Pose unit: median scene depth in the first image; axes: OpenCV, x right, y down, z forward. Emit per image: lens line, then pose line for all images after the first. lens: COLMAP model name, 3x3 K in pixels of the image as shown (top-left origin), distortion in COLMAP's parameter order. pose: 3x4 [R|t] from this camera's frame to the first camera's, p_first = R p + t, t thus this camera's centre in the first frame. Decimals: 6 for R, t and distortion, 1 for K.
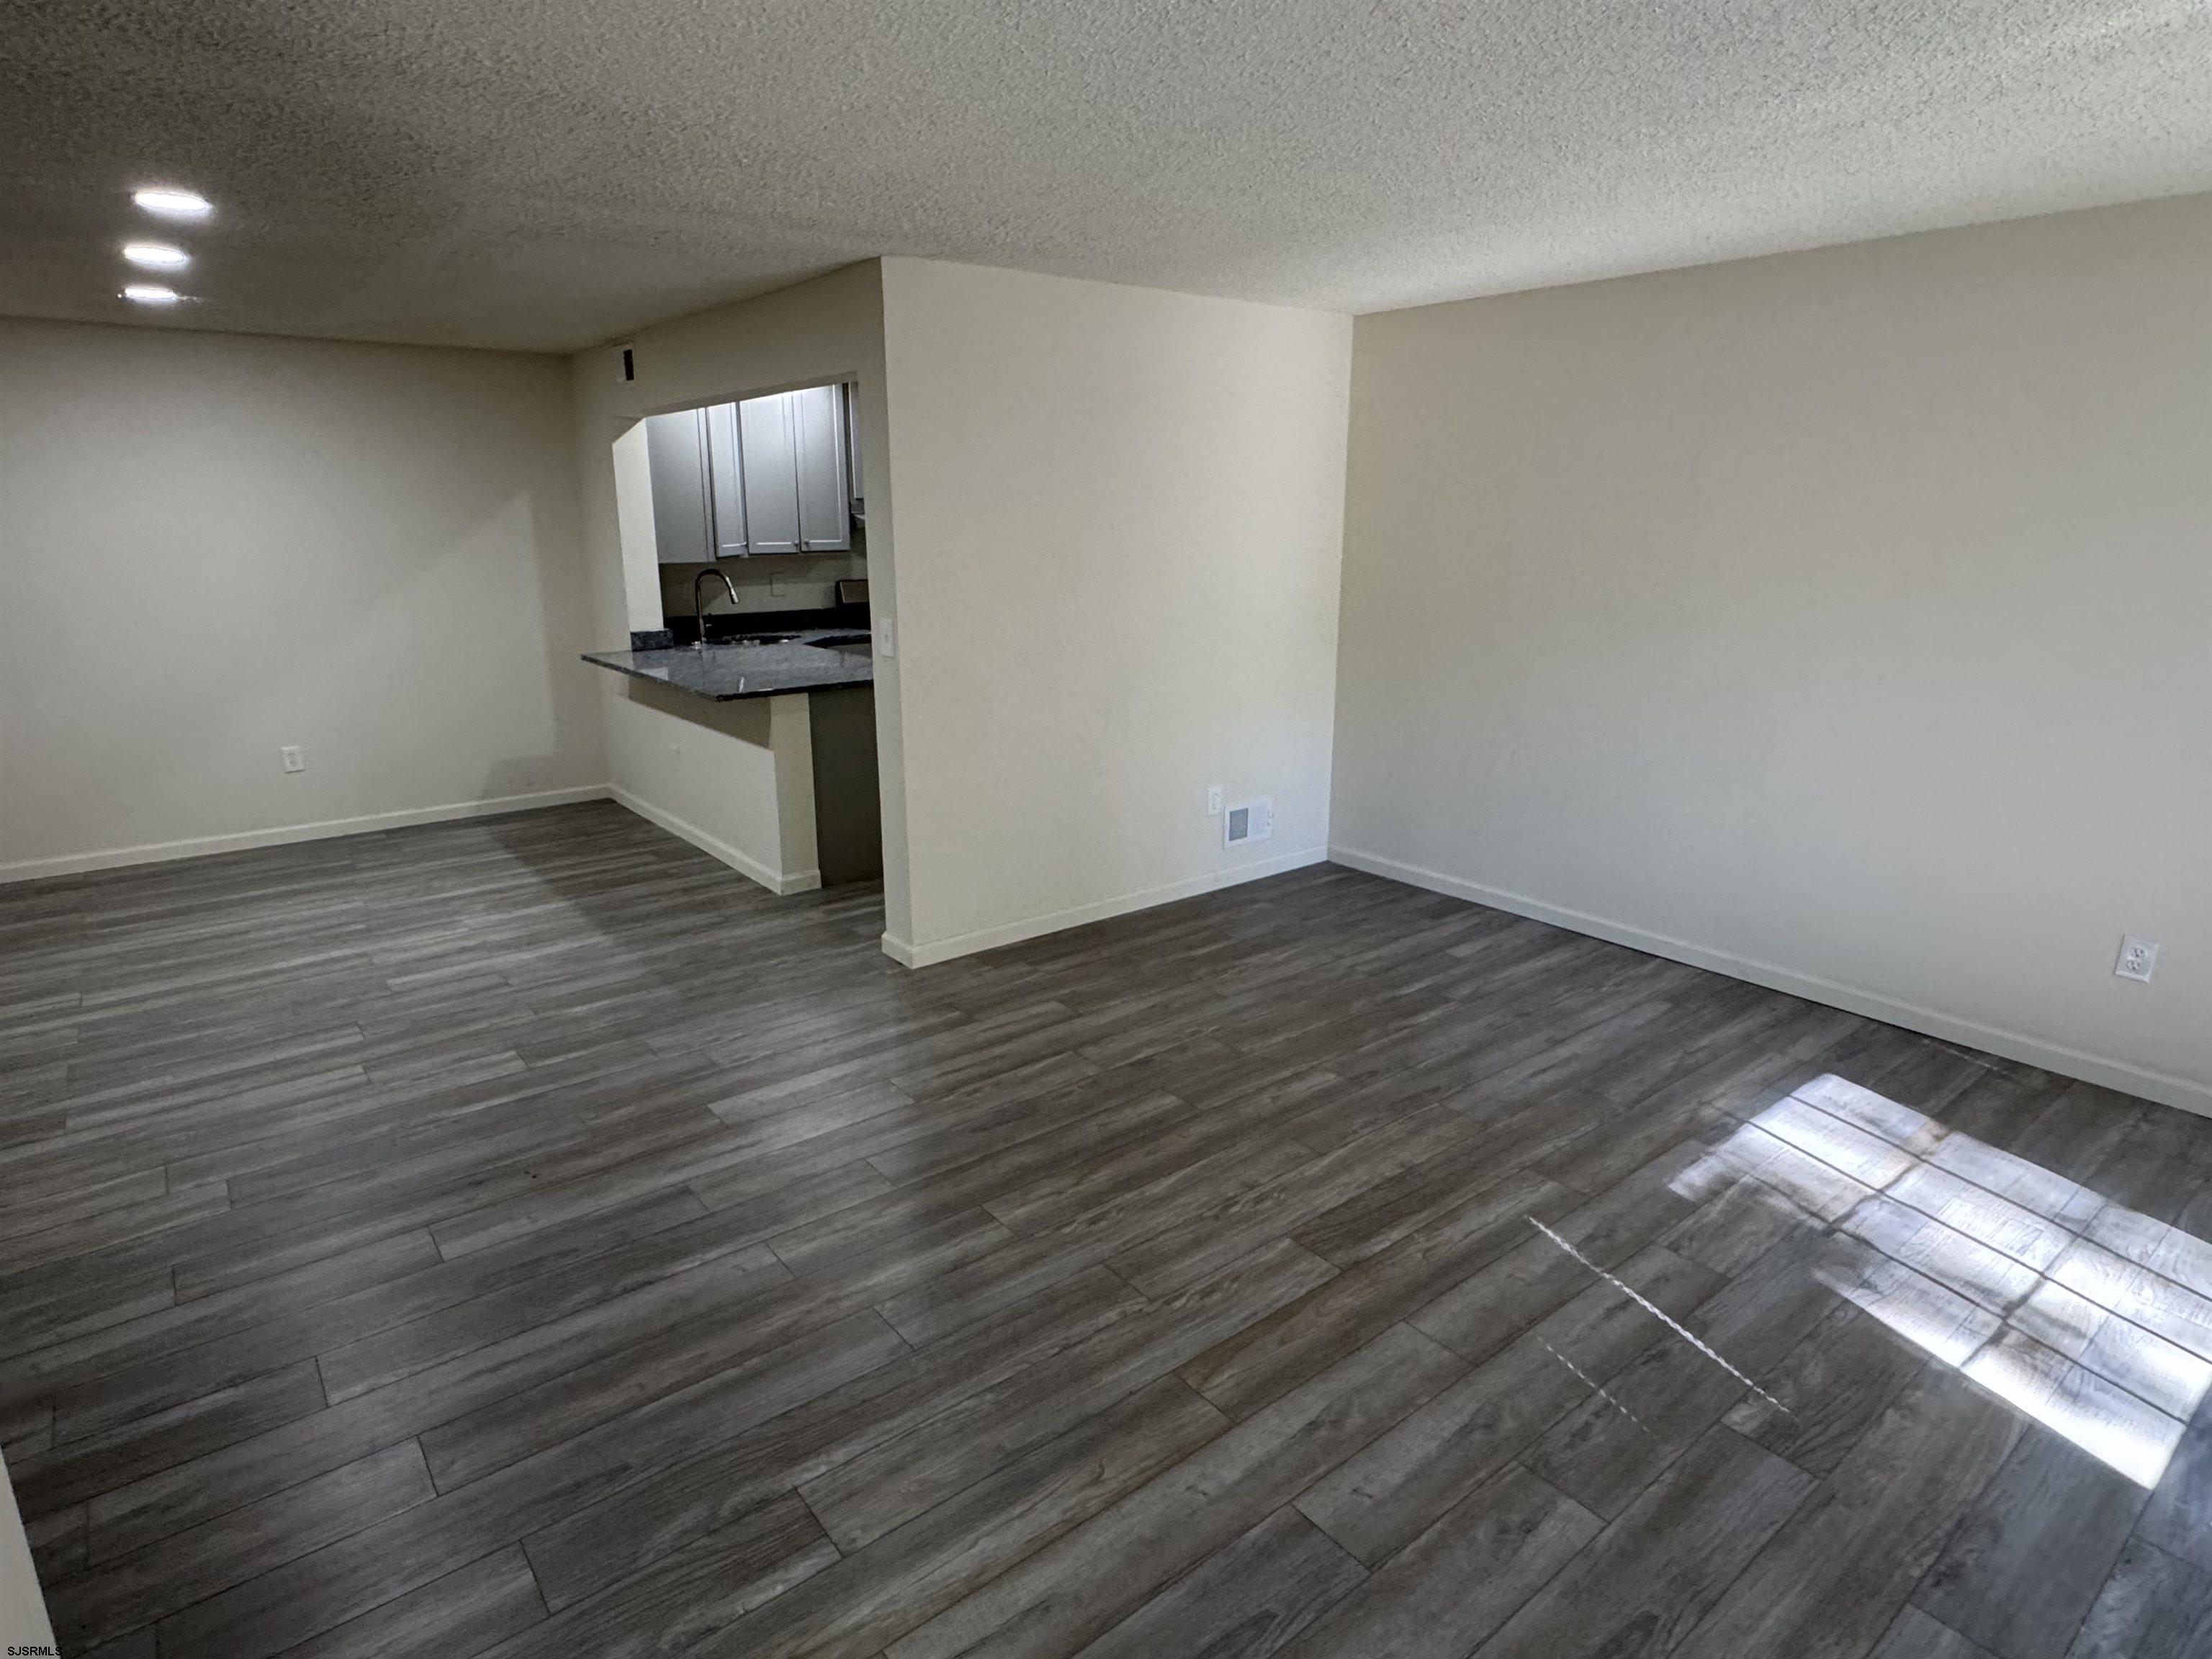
lens RADIAL K [[1218.1, 0, 1099.4], [0, 1218.1, 830.4], [0, 0, 1]] dist [-0.005621, 0.003027]
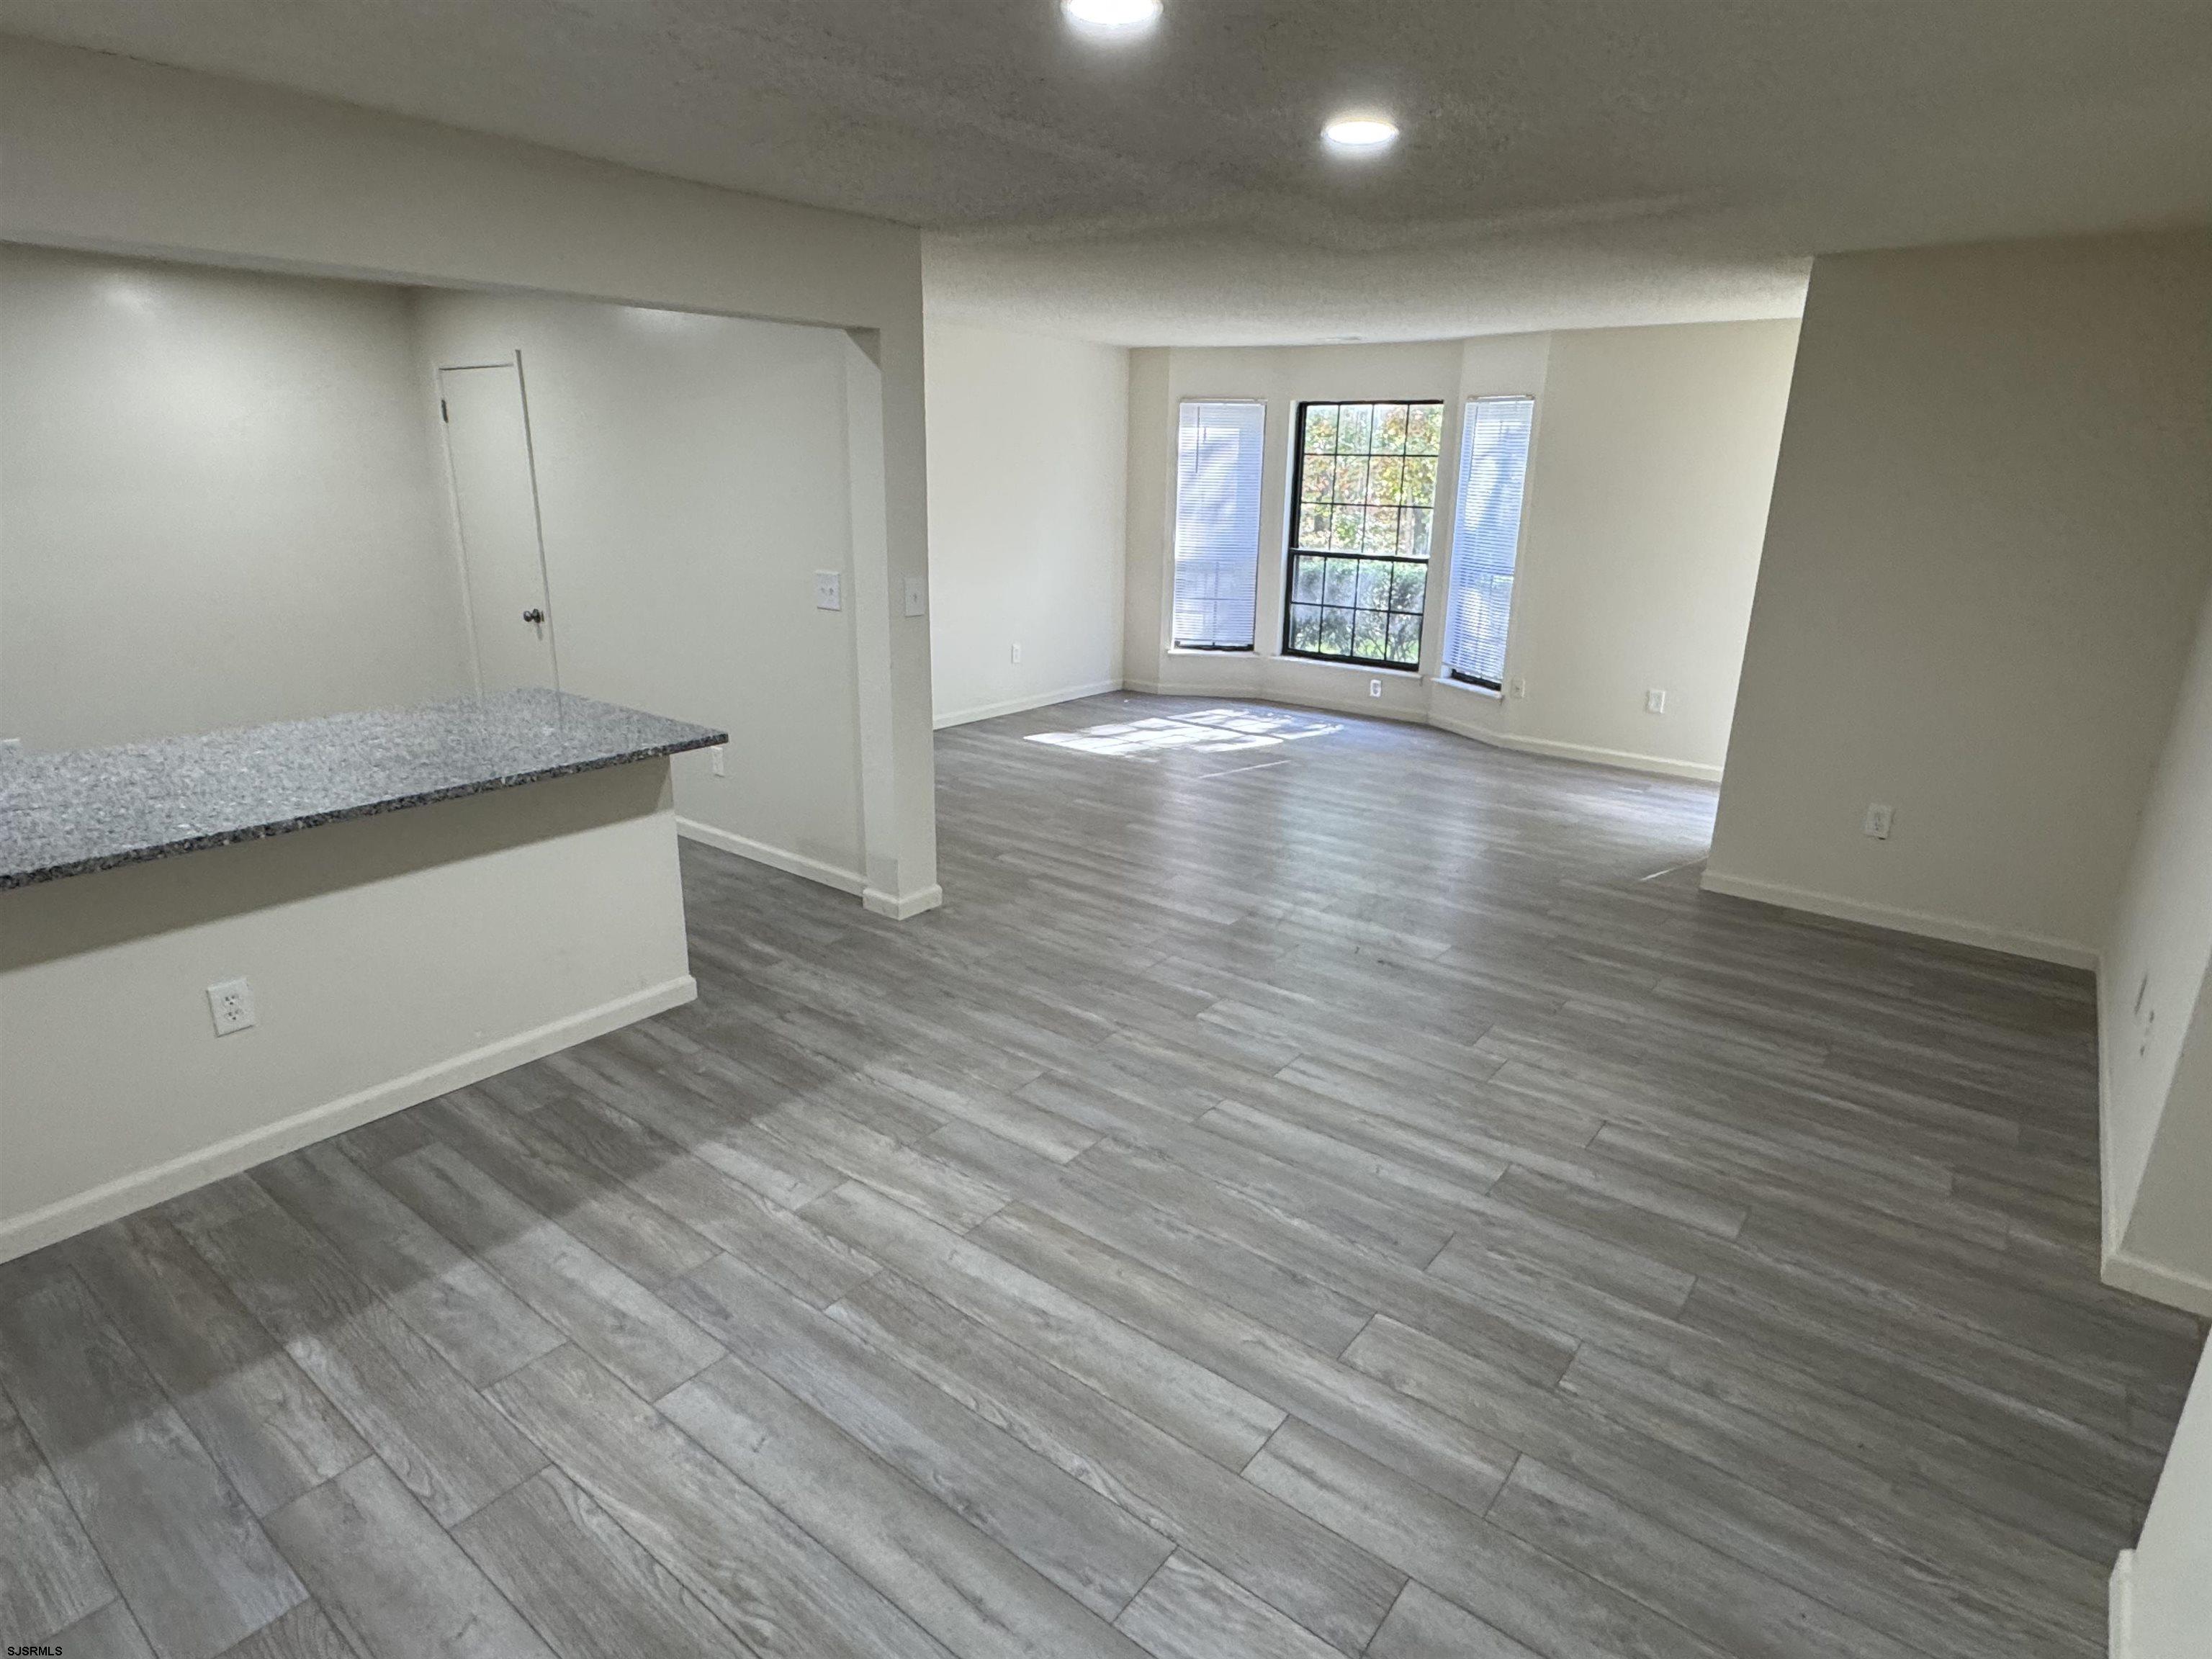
lens RADIAL K [[1218.1, 0, 1105.0], [0, 1218.1, 828.5], [0, 0, 1]] dist [-0.005621, 0.003027]
pose [[-0.240529, -0.289365, 0.926506, -1.179832], [0.233236, 0.909333, 0.344551, -0.287408], [-0.942203, 0.298969, -0.151230, 1.021343]]
